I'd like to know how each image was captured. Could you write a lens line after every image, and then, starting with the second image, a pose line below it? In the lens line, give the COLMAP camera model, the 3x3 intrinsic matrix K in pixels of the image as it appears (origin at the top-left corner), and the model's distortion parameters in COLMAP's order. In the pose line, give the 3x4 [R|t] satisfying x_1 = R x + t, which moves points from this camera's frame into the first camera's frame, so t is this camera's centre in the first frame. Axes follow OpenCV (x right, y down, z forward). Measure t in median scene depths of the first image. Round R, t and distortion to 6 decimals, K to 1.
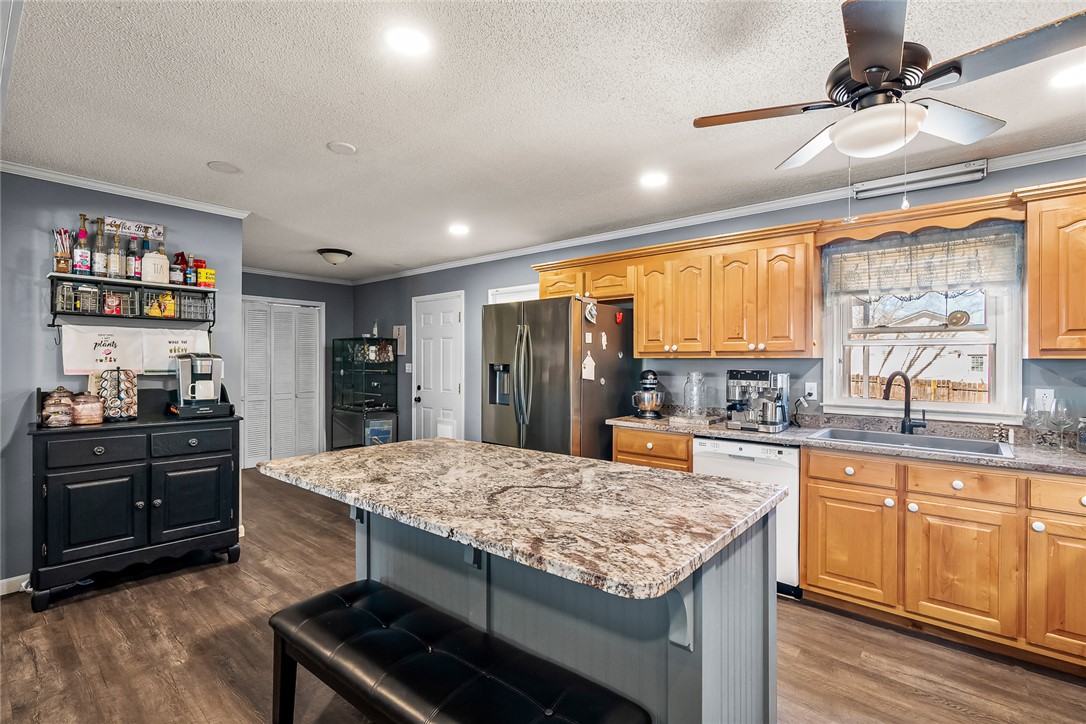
lens RADIAL K [[502.8, 0, 545.4], [0, 502.8, 357.5], [0, 0, 1]] dist [-0.004182, -0.000316]
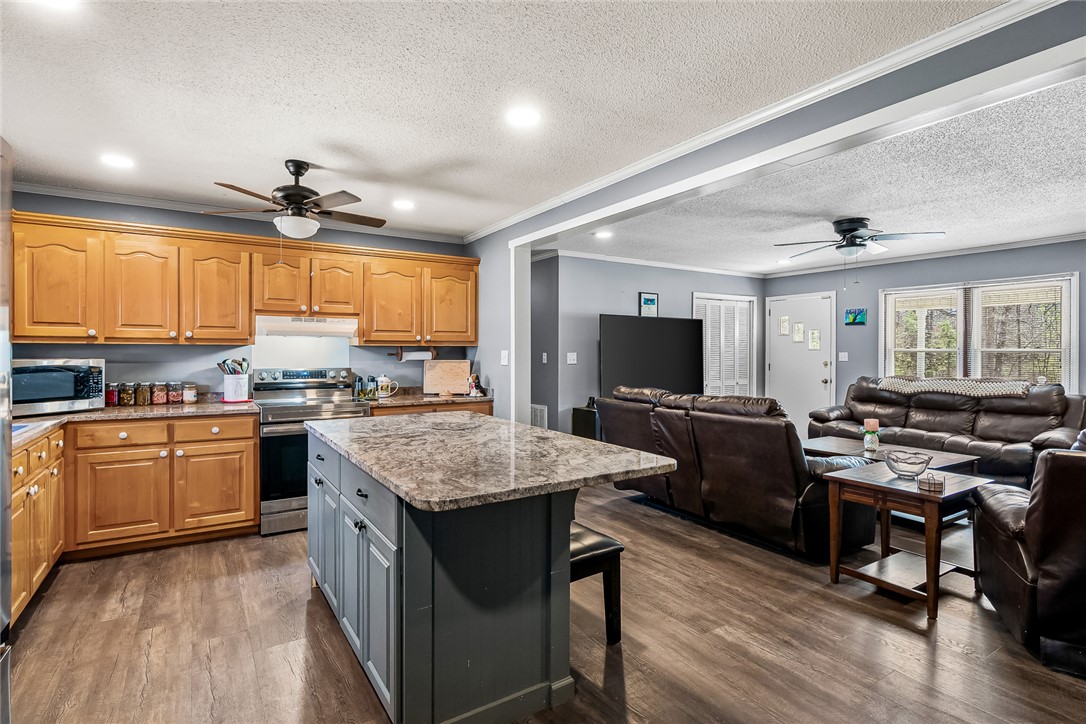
lens RADIAL K [[525.9, 0, 544.3], [0, 525.9, 352.6], [0, 0, 1]] dist [-0.050410, 0.000113]
pose [[-0.960662, -0.004249, 0.277688, -0.438966], [-0.004116, 0.999991, 0.001062, 0.016612], [-0.277690, -0.000122, -0.960671, 1.420353]]
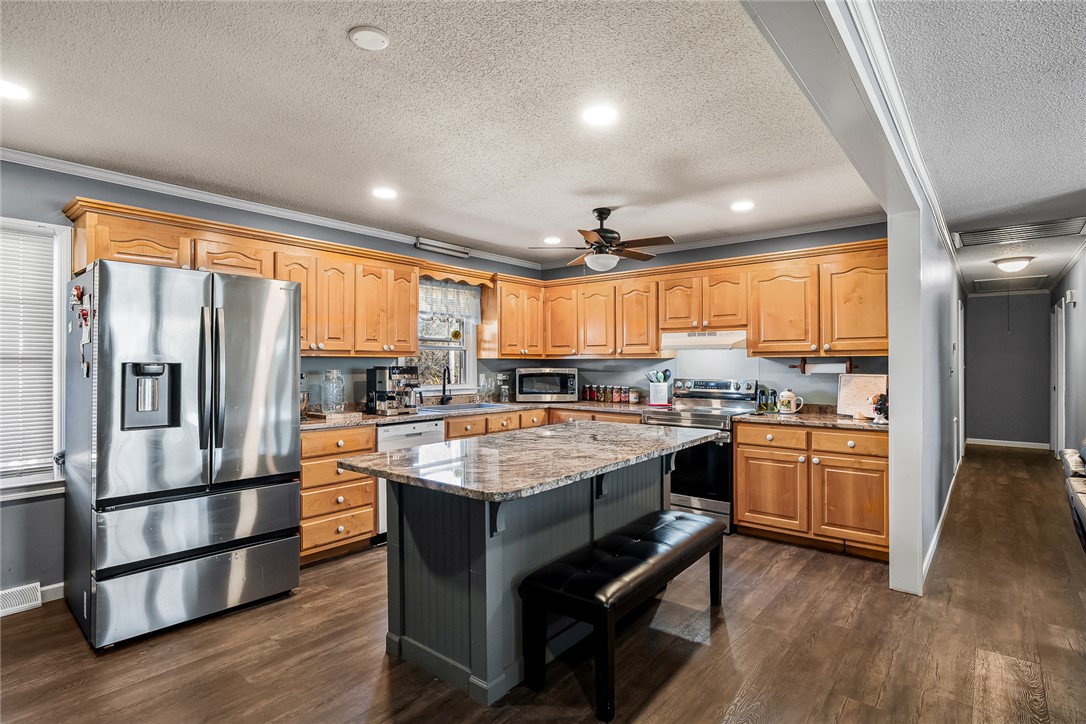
lens RADIAL K [[547.6, 0, 543.0], [0, 547.6, 362.0], [0, 0, 1]] dist [-0.000863, 0.000531]
pose [[-0.021752, 0.000523, 0.999763, -1.038730], [-0.001976, 0.999998, -0.000566, 0.015290], [-0.999761, -0.001988, -0.021751, 0.723159]]
